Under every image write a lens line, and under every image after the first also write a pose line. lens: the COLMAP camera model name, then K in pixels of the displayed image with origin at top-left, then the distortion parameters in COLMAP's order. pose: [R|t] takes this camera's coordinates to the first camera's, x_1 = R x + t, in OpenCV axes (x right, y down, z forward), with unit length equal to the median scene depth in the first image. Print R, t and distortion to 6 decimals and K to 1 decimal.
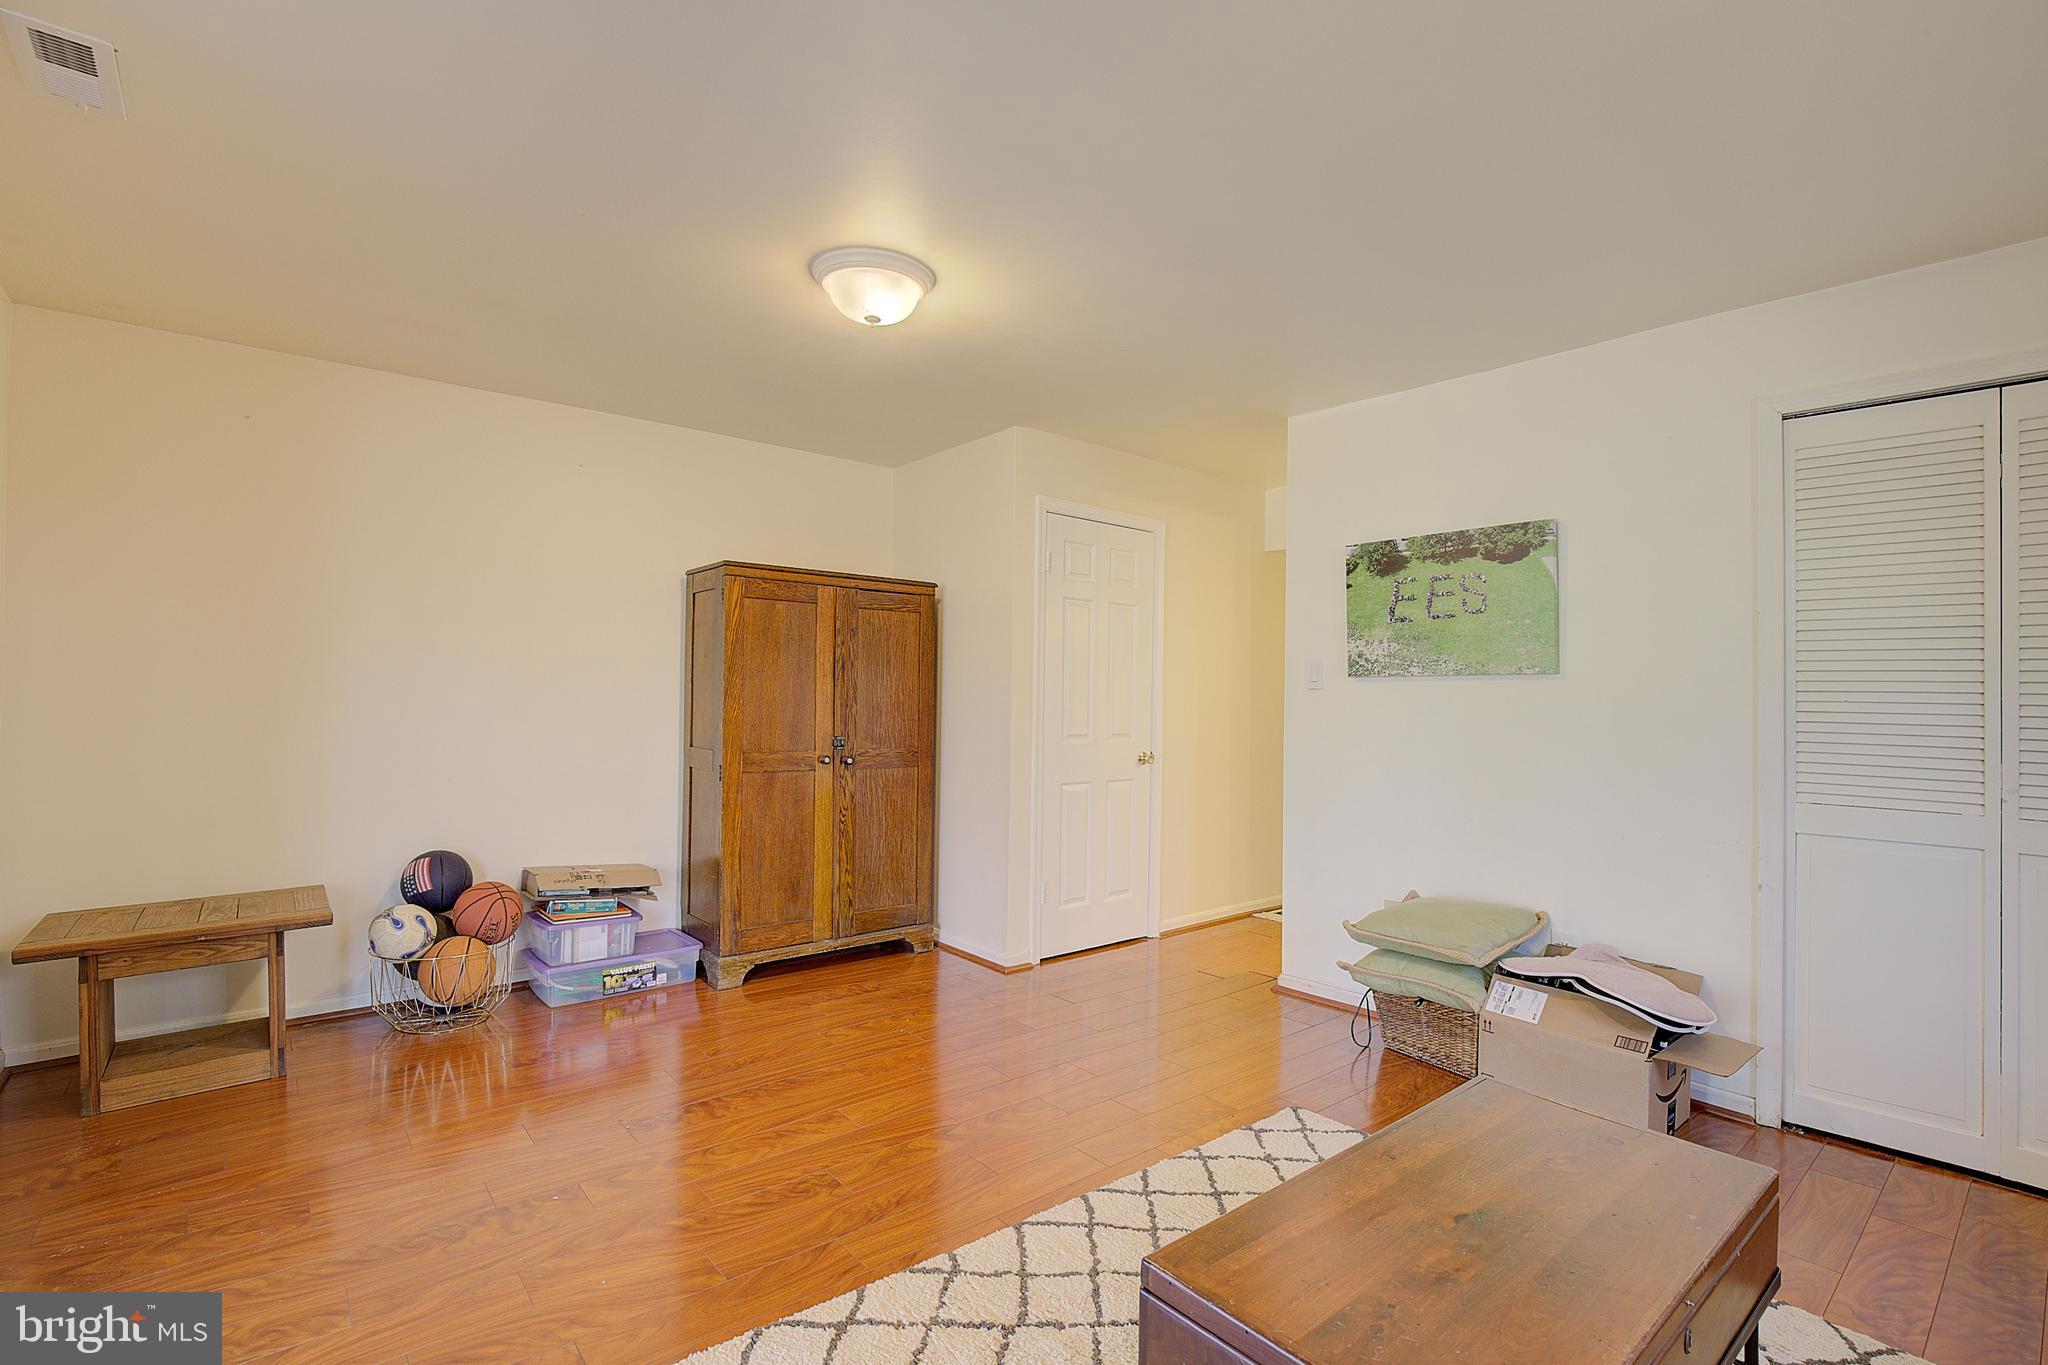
lens RADIAL K [[934.3, 0, 1023.5], [0, 934.3, 691.3], [0, 0, 1]] dist [-0.010995, -0.000769]
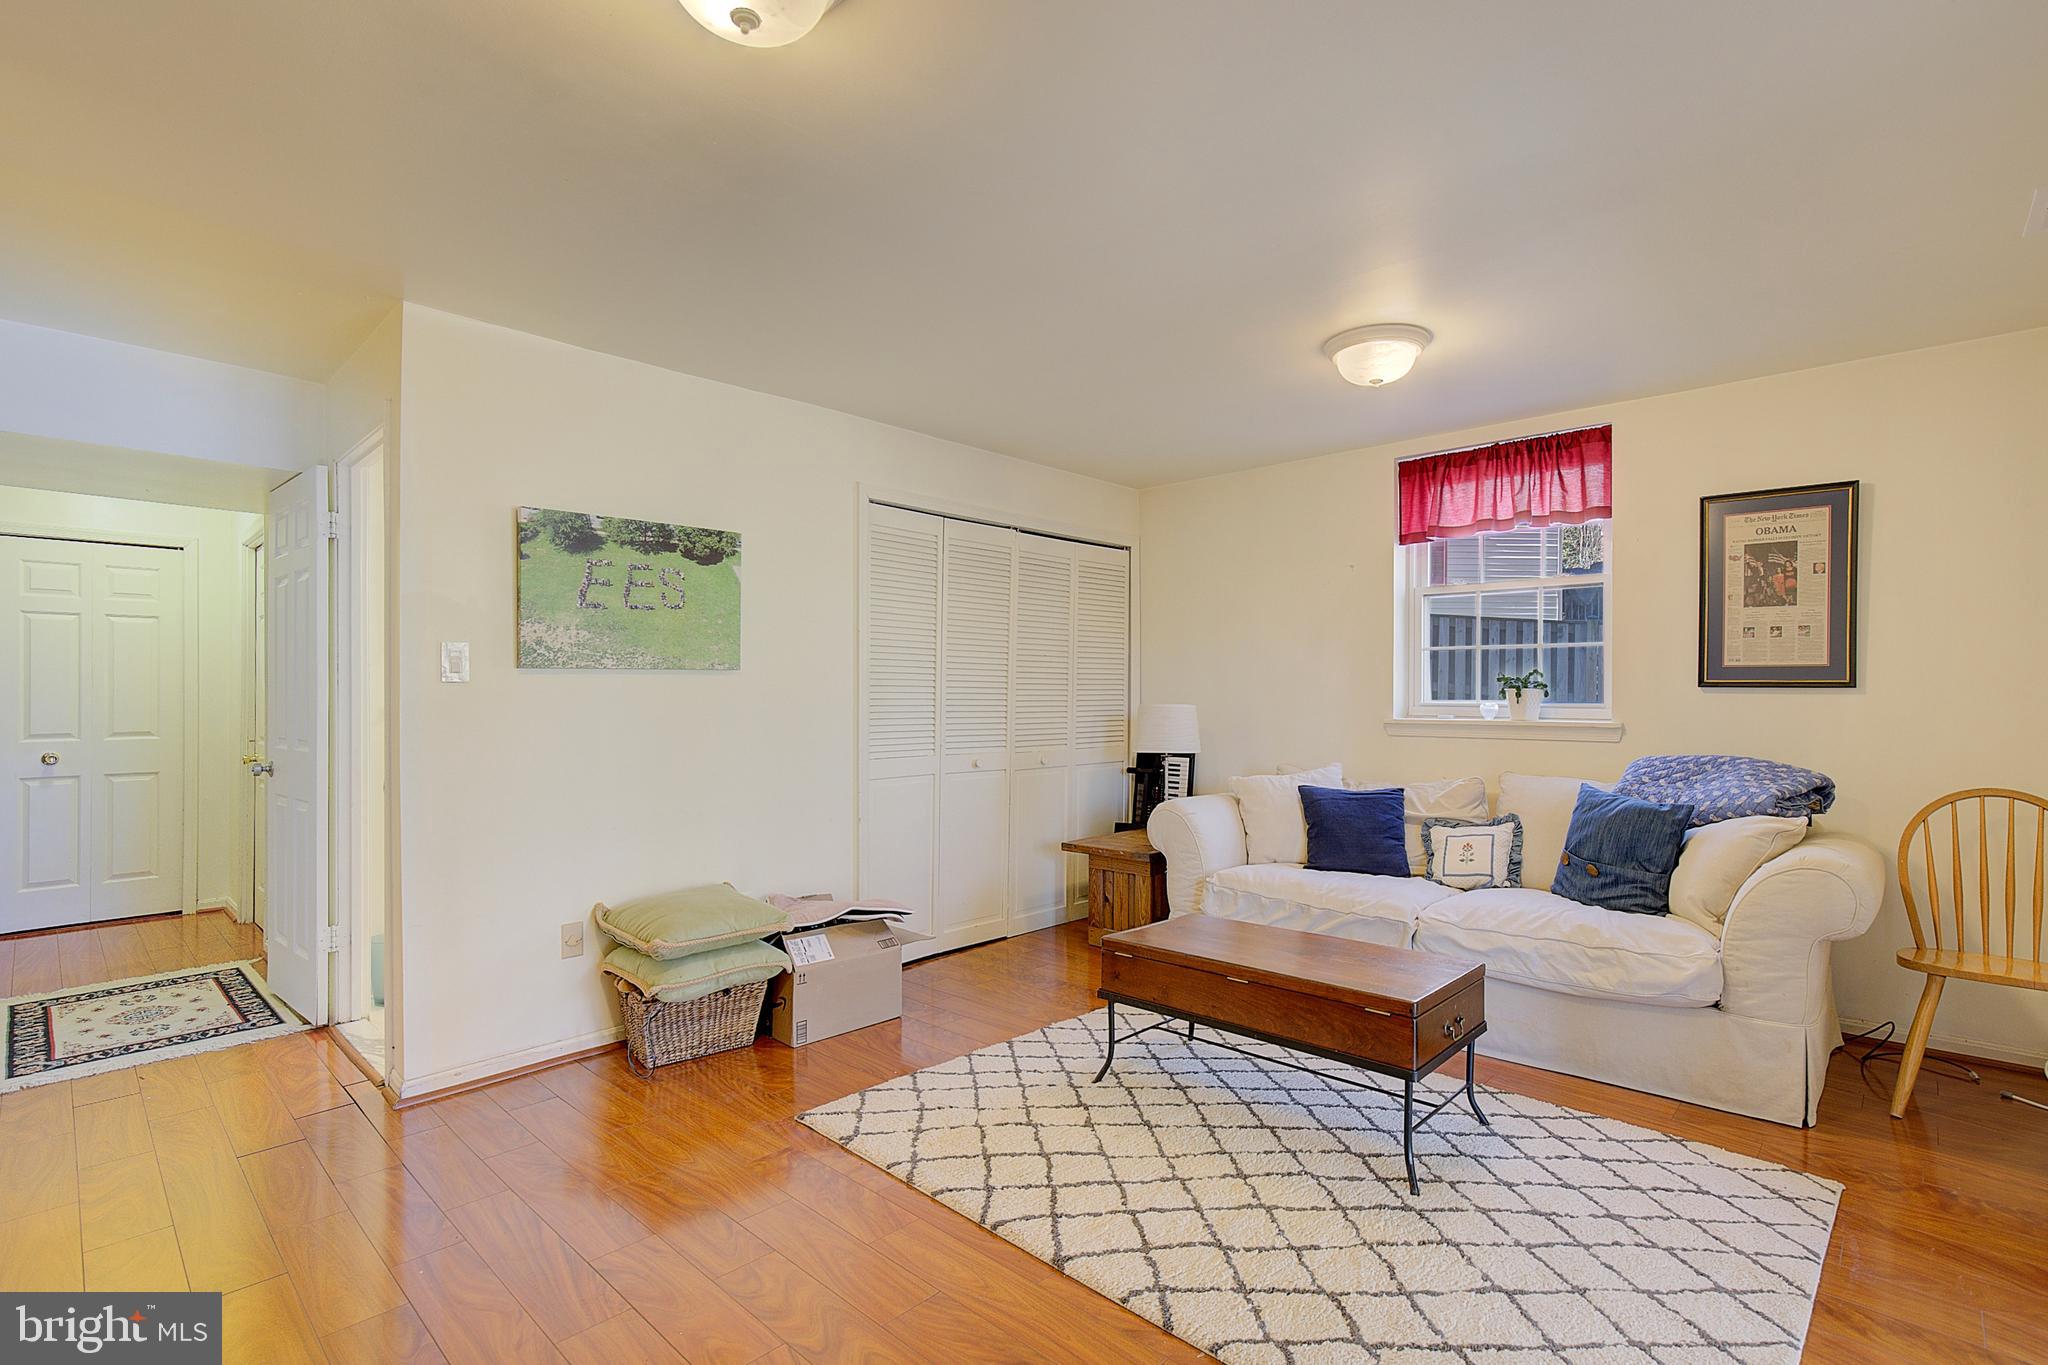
lens RADIAL K [[934.3, 0, 1075.5], [0, 934.3, 701.8], [0, 0, 1]] dist [-0.010995, -0.000769]
pose [[-0.143705, -0.024830, 0.989309, -0.547635], [-0.004473, 0.999691, 0.024441, -0.008261], [-0.989611, -0.000913, -0.143771, 0.666944]]
